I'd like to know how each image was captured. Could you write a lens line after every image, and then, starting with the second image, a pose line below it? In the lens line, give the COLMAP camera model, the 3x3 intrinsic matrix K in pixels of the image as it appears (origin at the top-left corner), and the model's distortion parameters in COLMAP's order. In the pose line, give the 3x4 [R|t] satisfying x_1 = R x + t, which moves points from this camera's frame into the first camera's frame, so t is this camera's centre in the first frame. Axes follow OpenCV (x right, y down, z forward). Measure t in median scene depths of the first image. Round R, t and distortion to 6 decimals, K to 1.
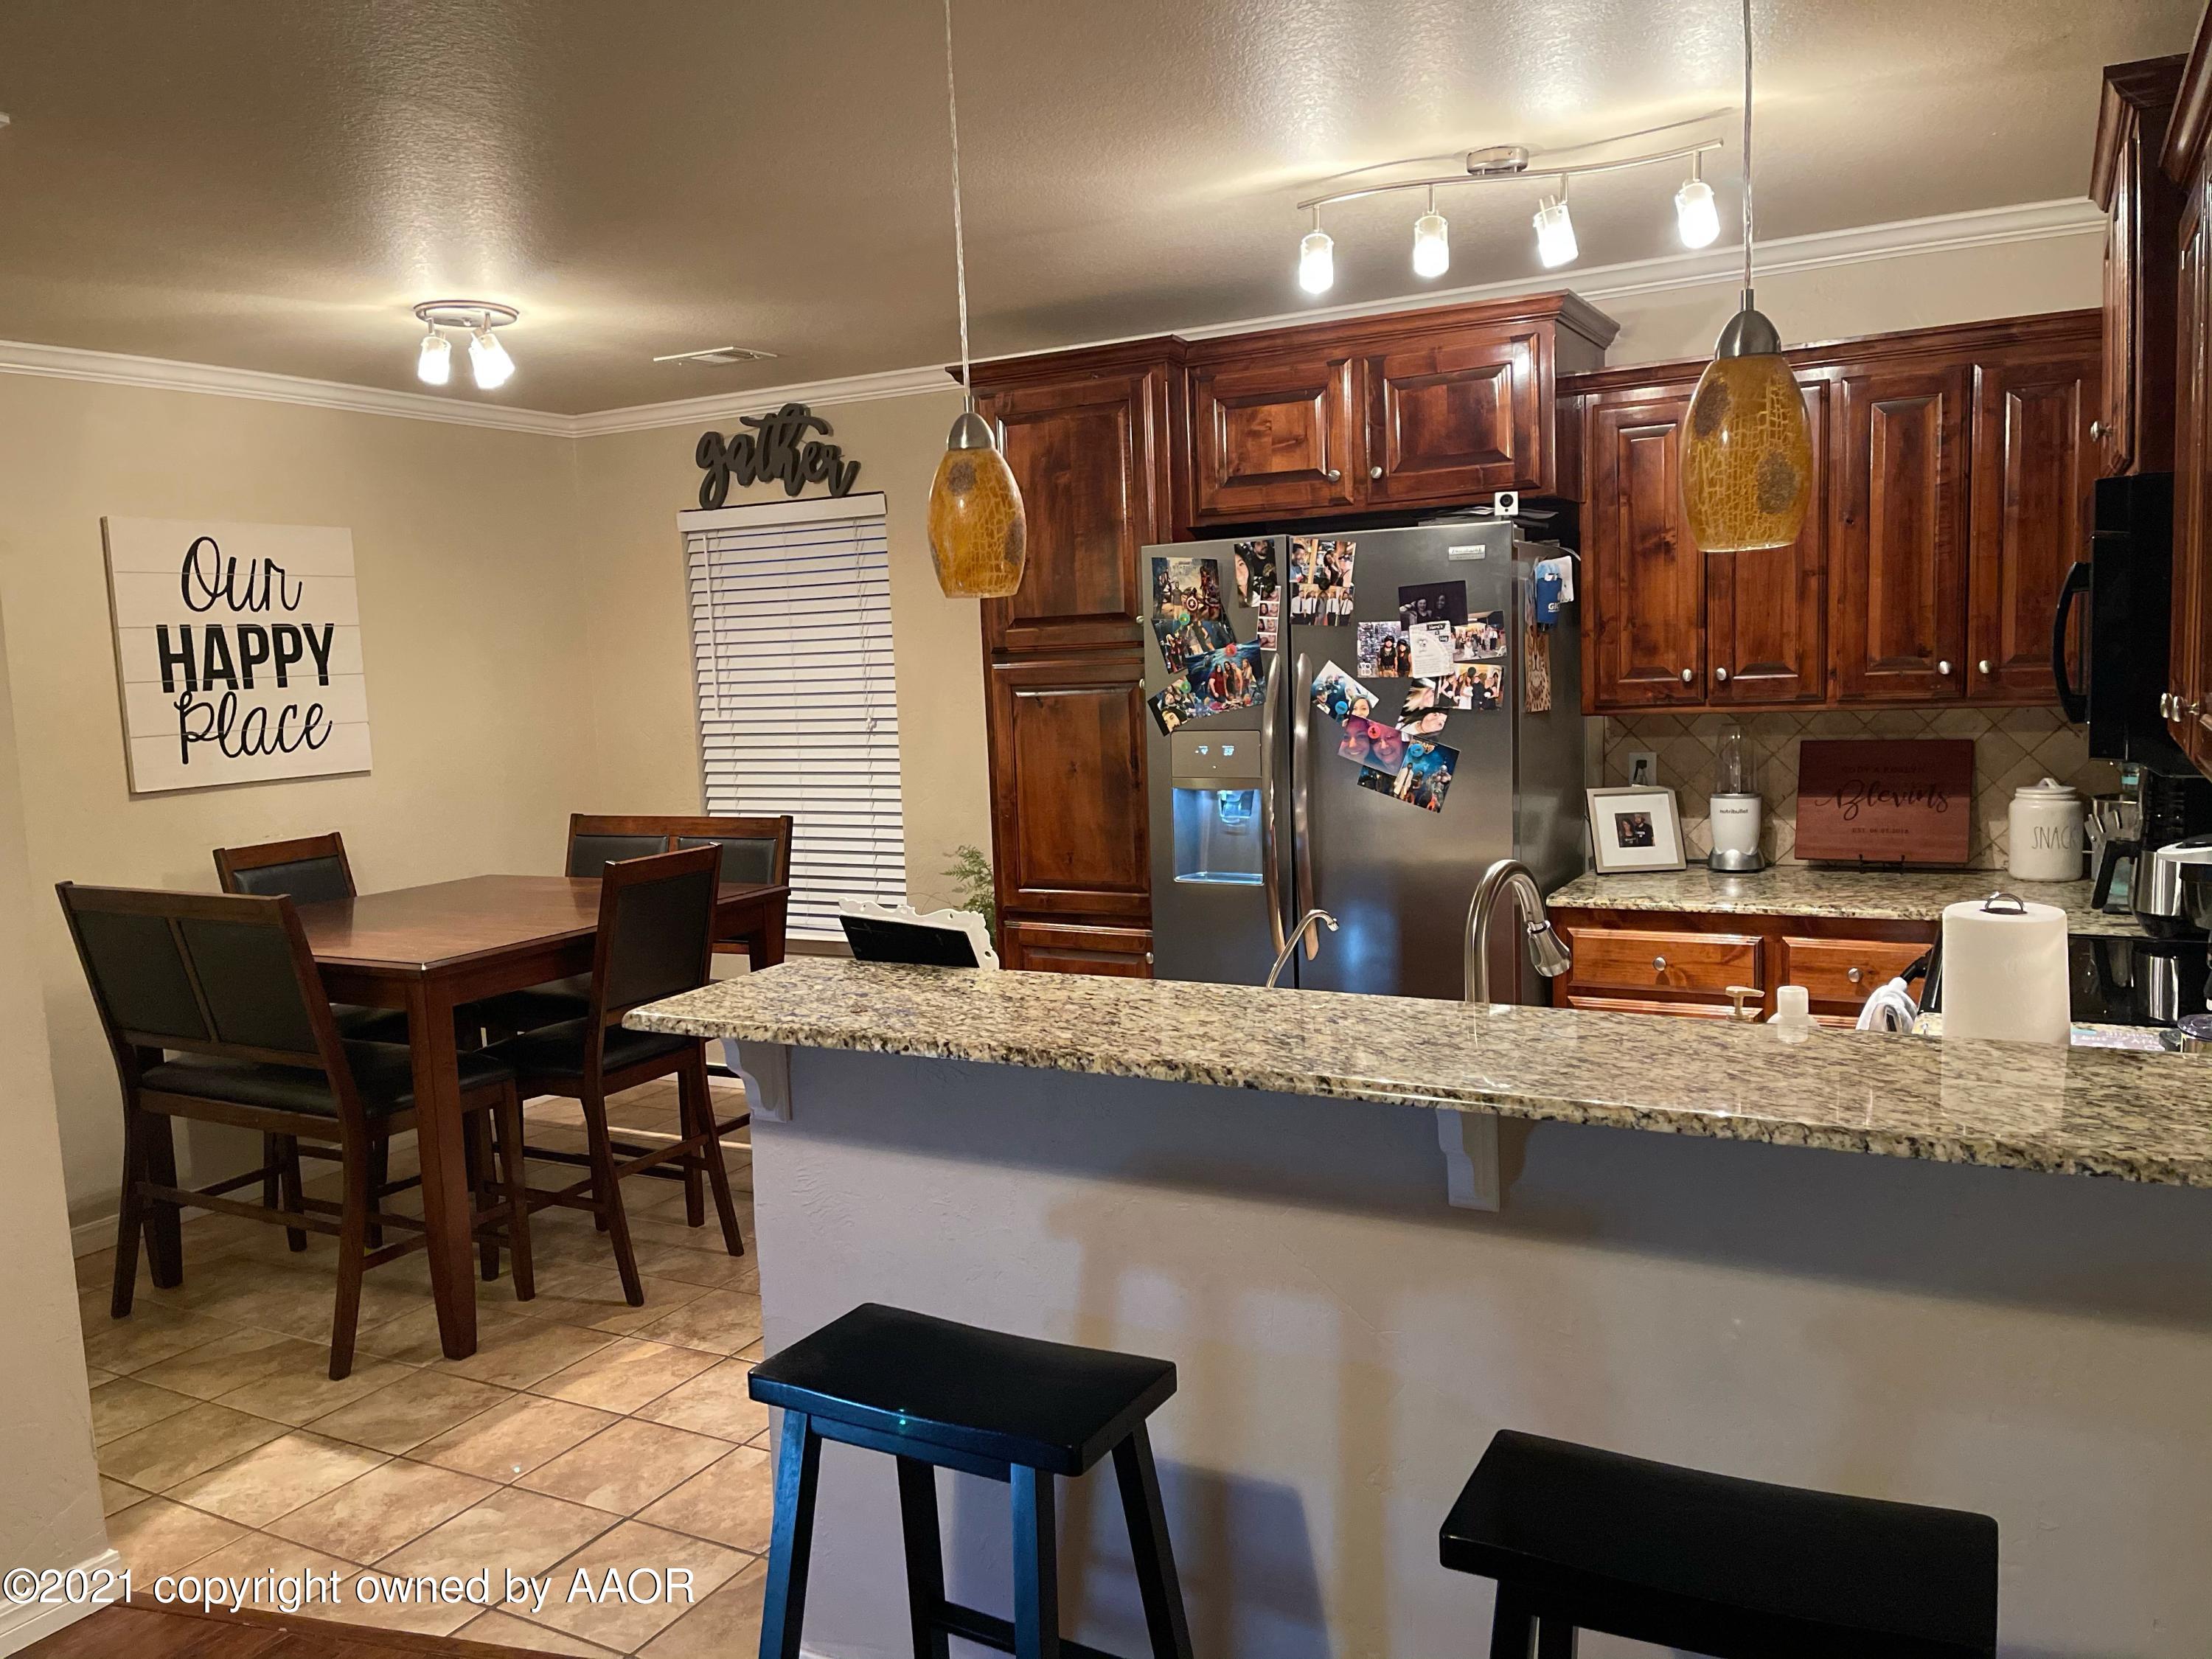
lens RADIAL K [[1683.3, 0, 1097.8], [0, 1683.3, 839.2], [0, 0, 1]] dist [0.047808, -0.037237]
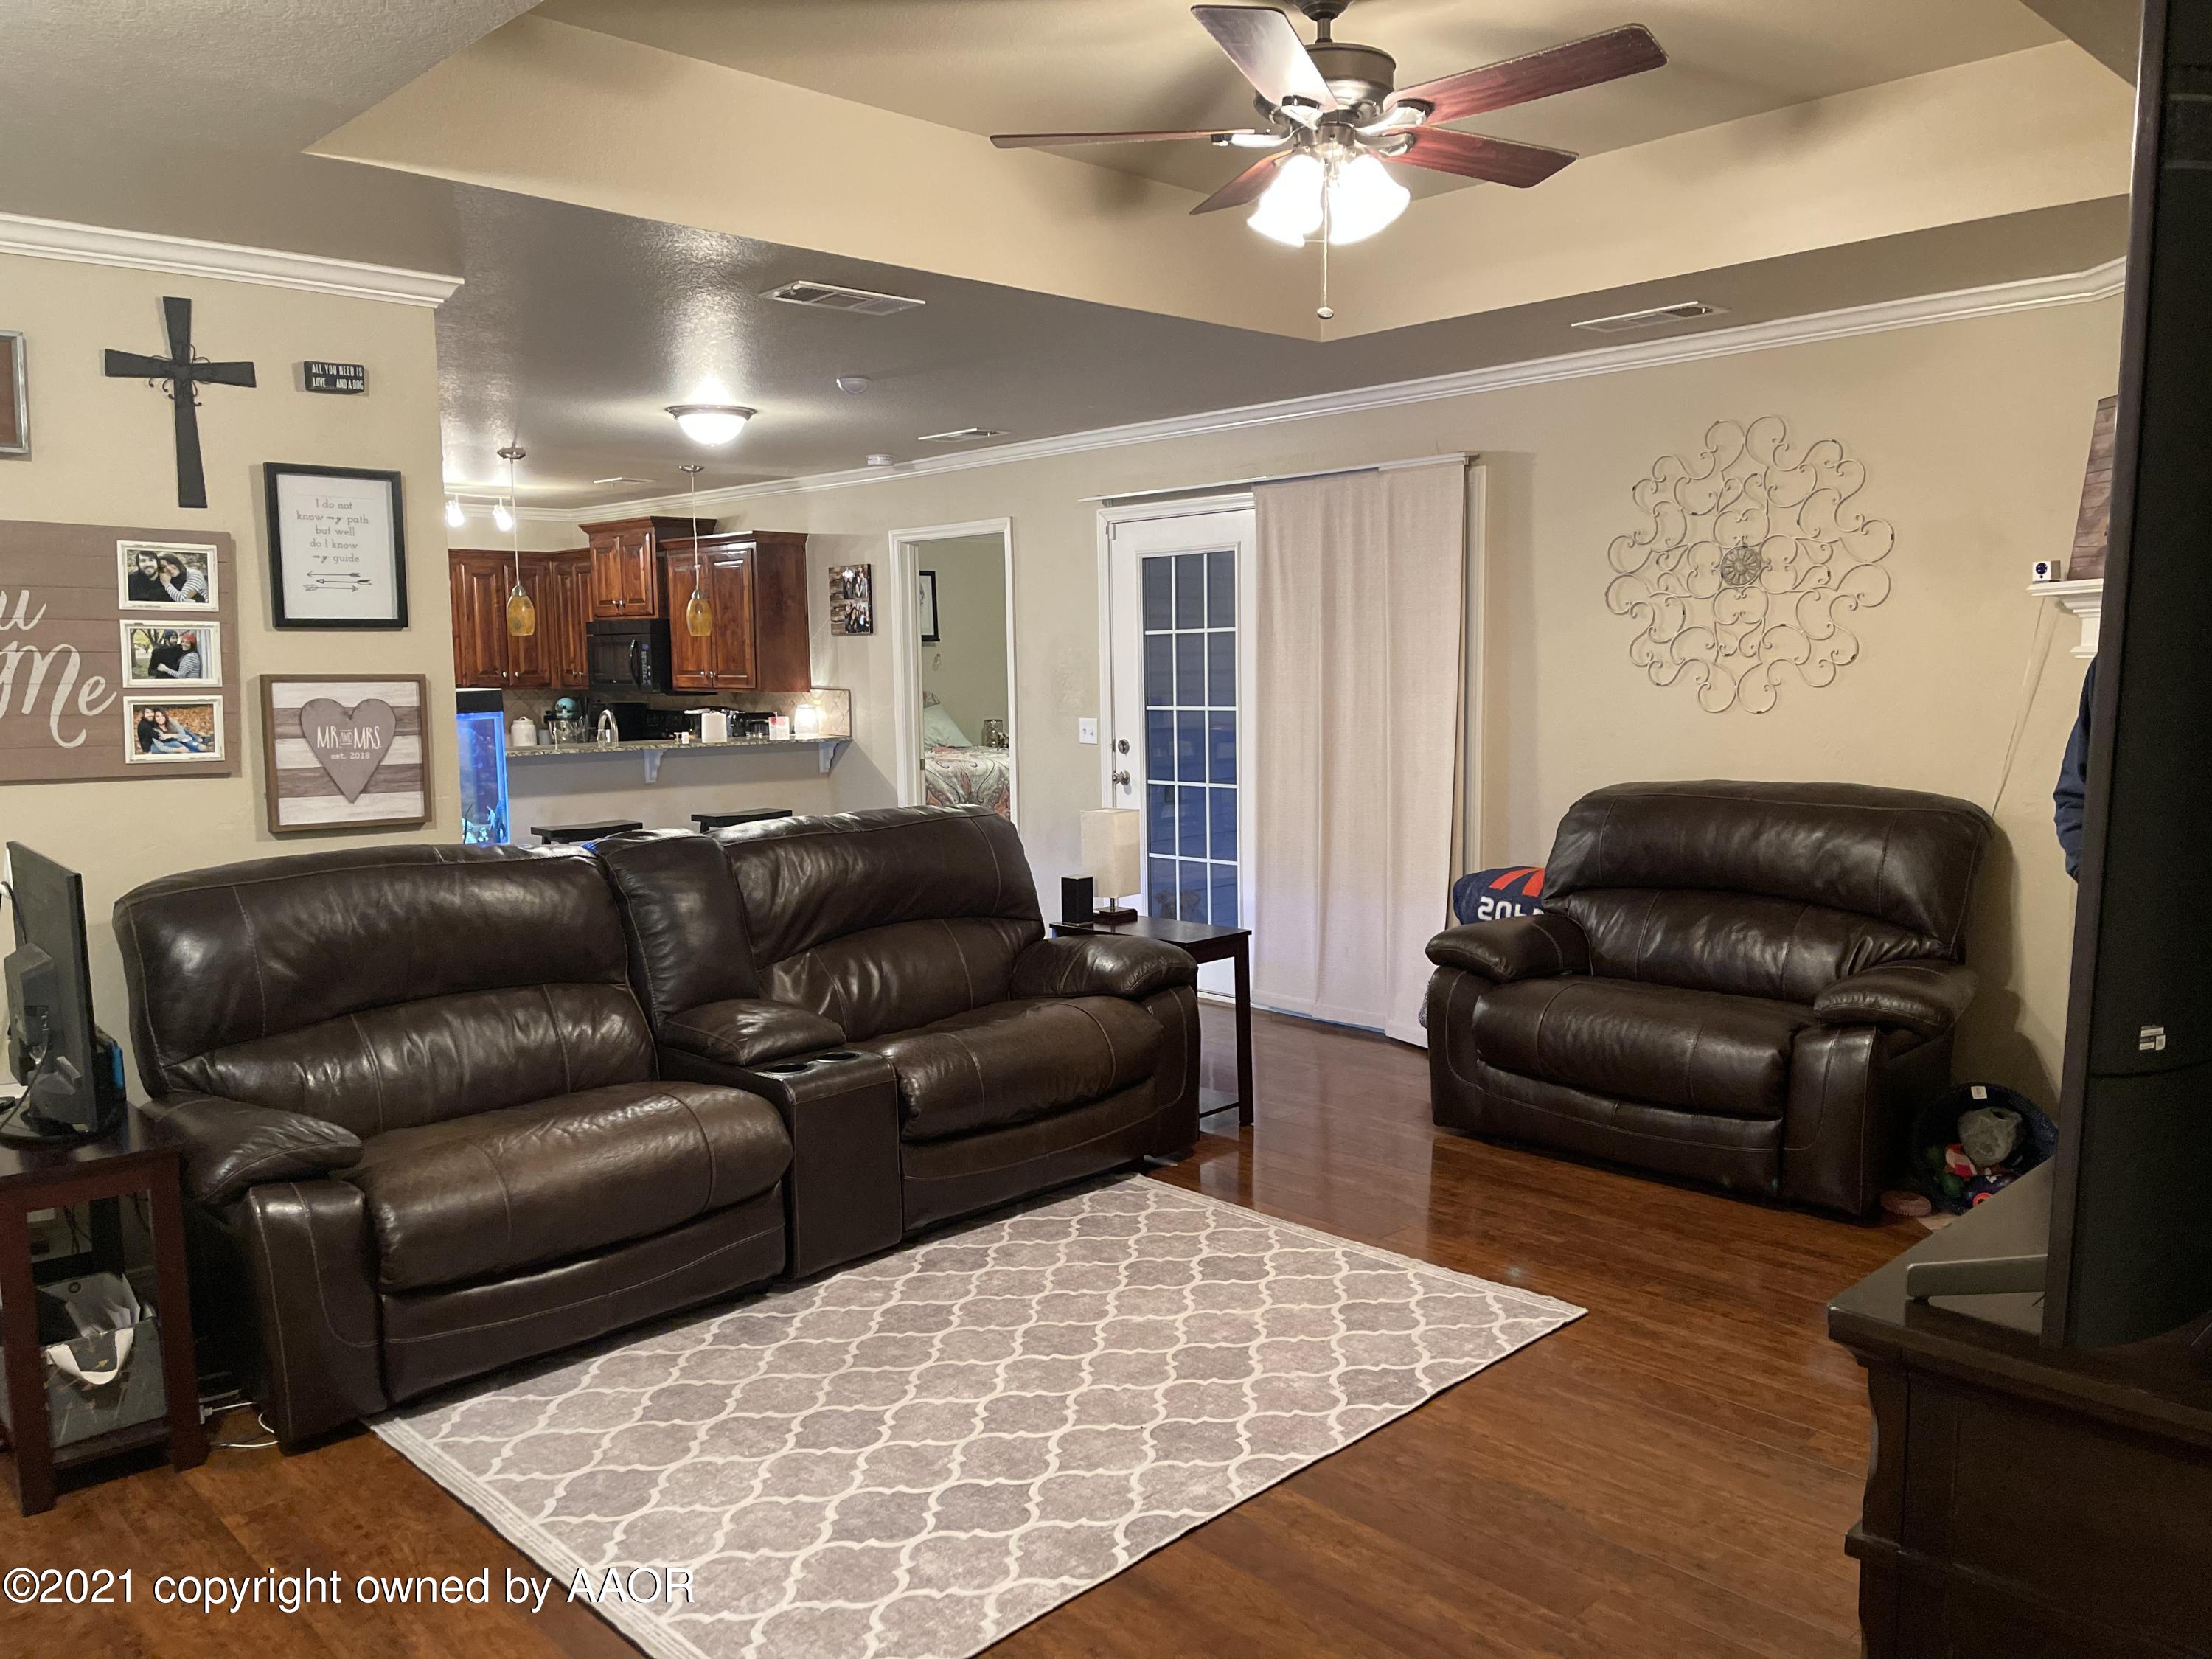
lens RADIAL K [[1683.3, 0, 1123.0], [0, 1683.3, 838.4], [0, 0, 1]] dist [0.047808, -0.037237]
pose [[0.288576, -0.063827, 0.955327, -1.729814], [0.105981, 0.993774, 0.034382, 0.162916], [-0.951573, 0.091325, 0.293544, -0.680147]]
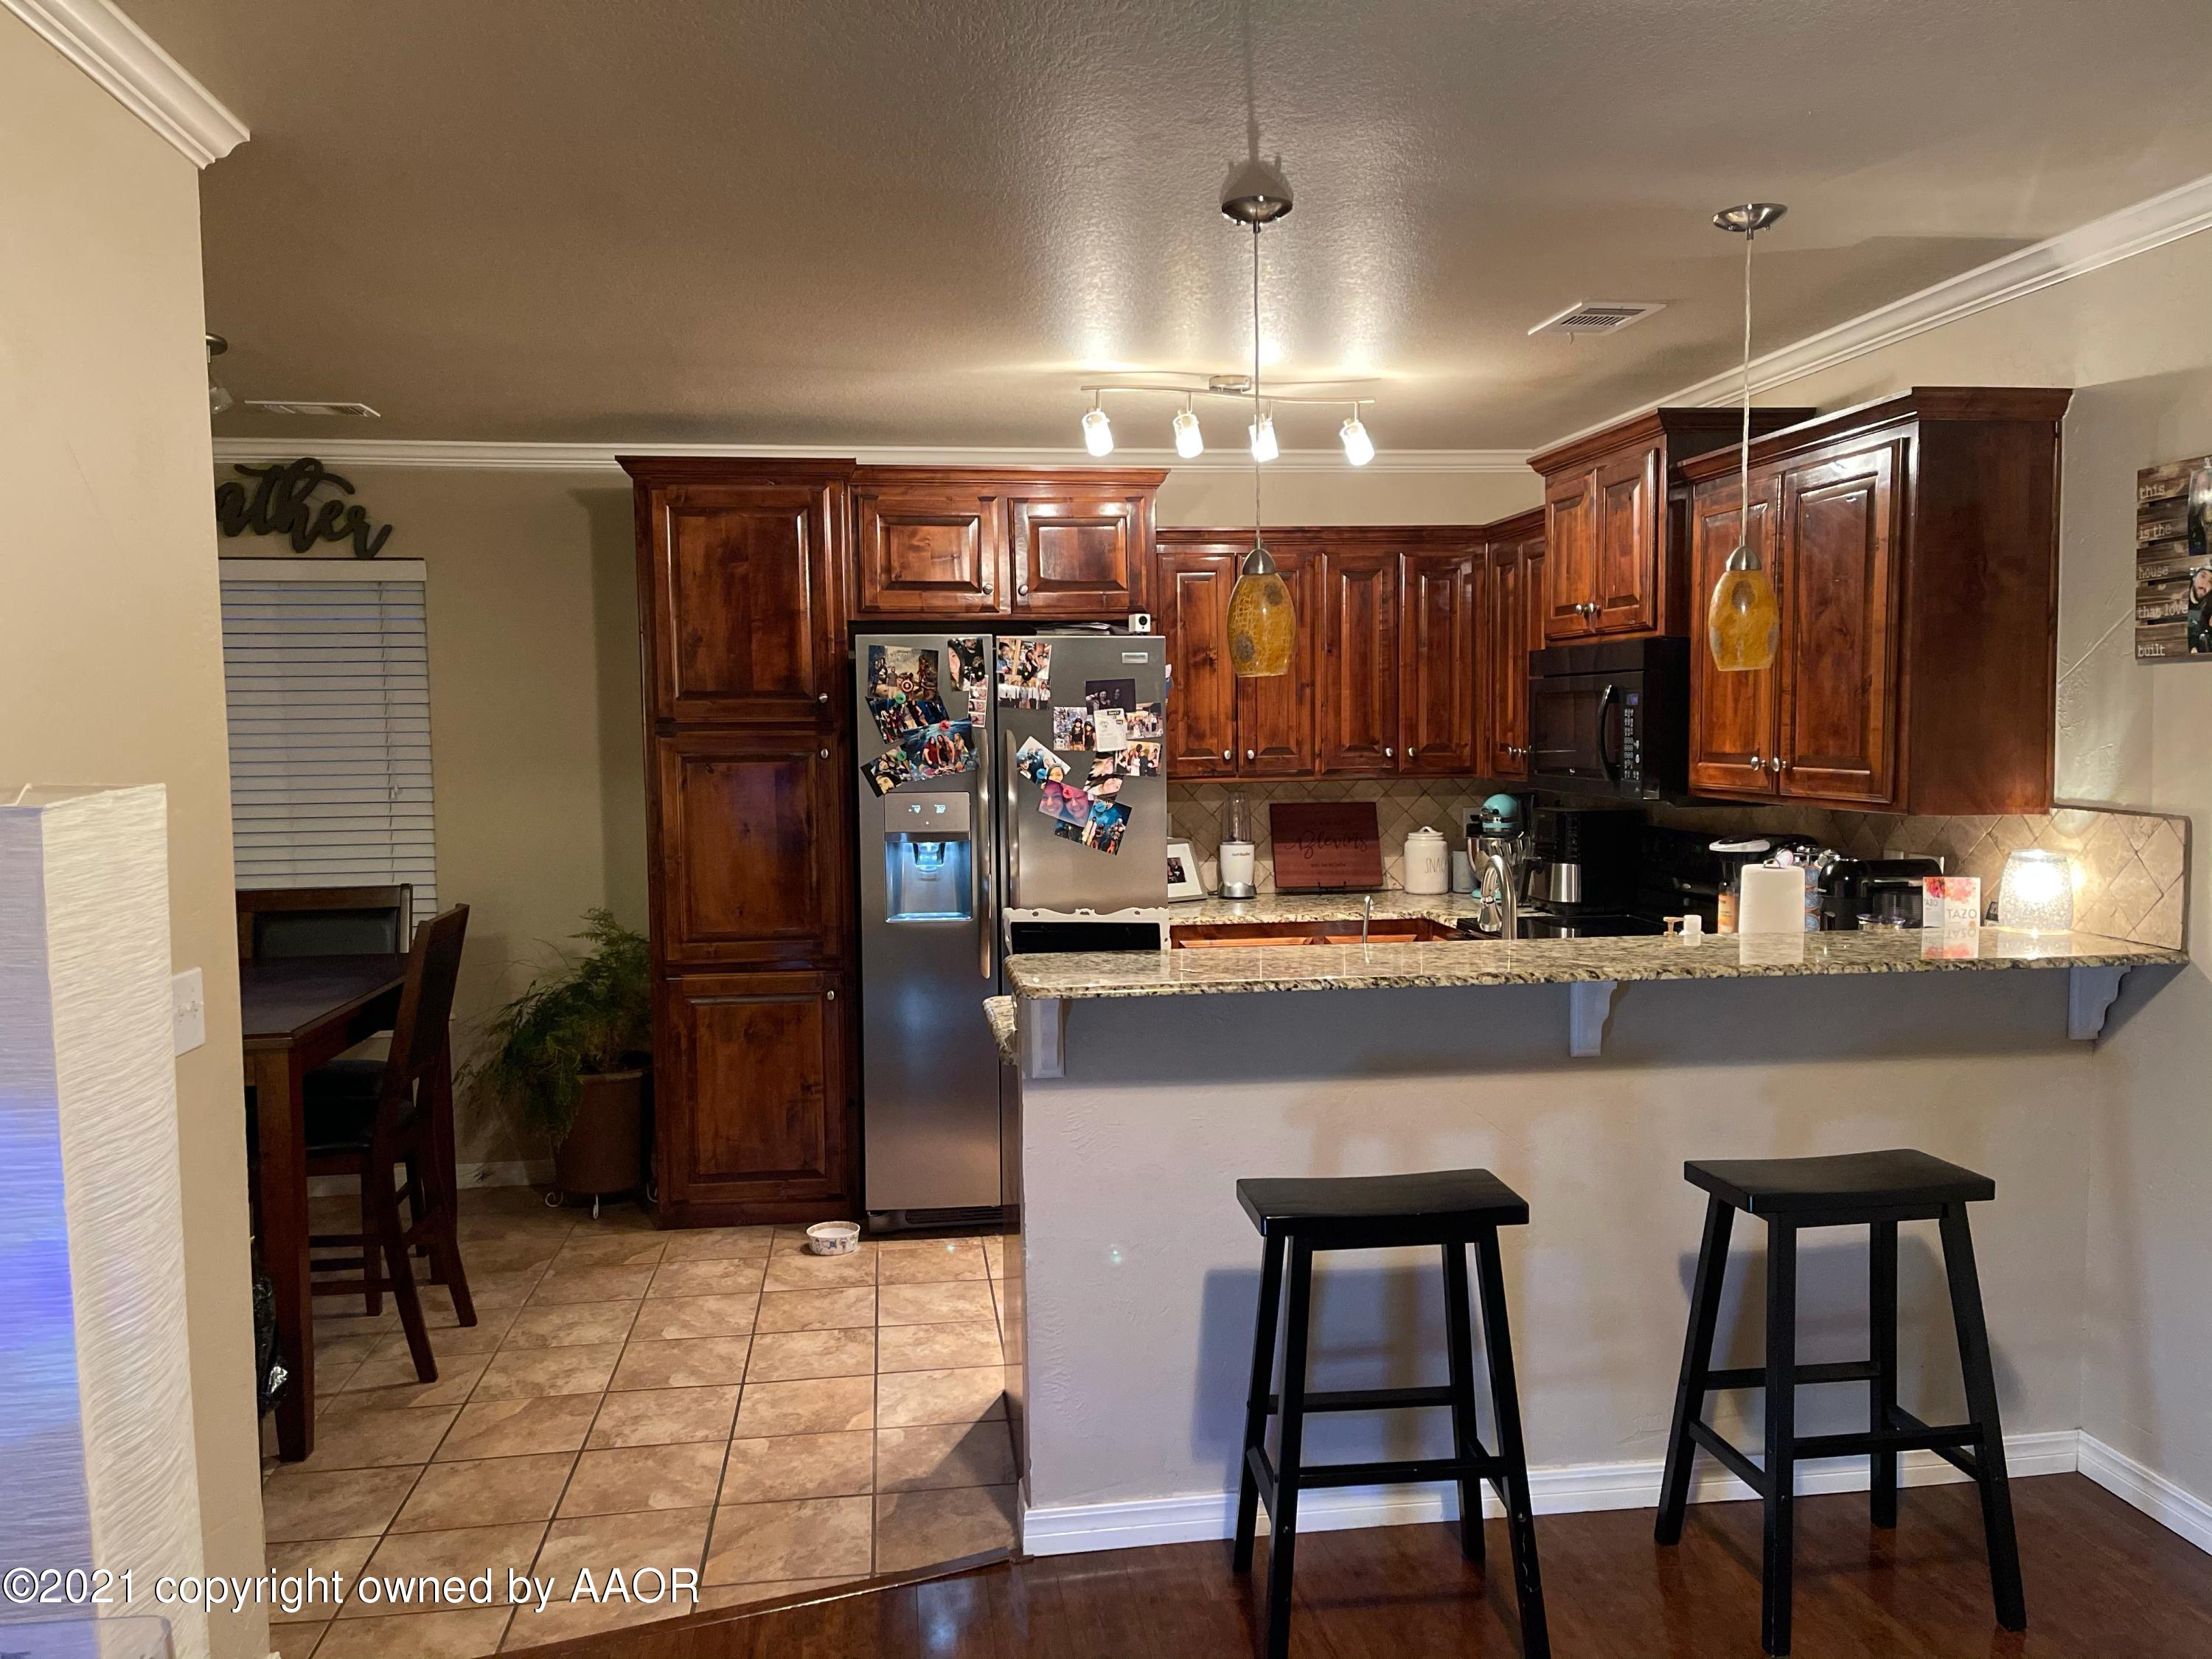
lens RADIAL K [[1683.3, 0, 1102.6], [0, 1683.3, 844.5], [0, 0, 1]] dist [0.047808, -0.037237]
pose [[0.799195, -0.012072, 0.600950, -0.562100], [0.046391, 0.998055, -0.041647, 0.028421], [-0.599279, 0.061163, 0.798201, -0.026158]]
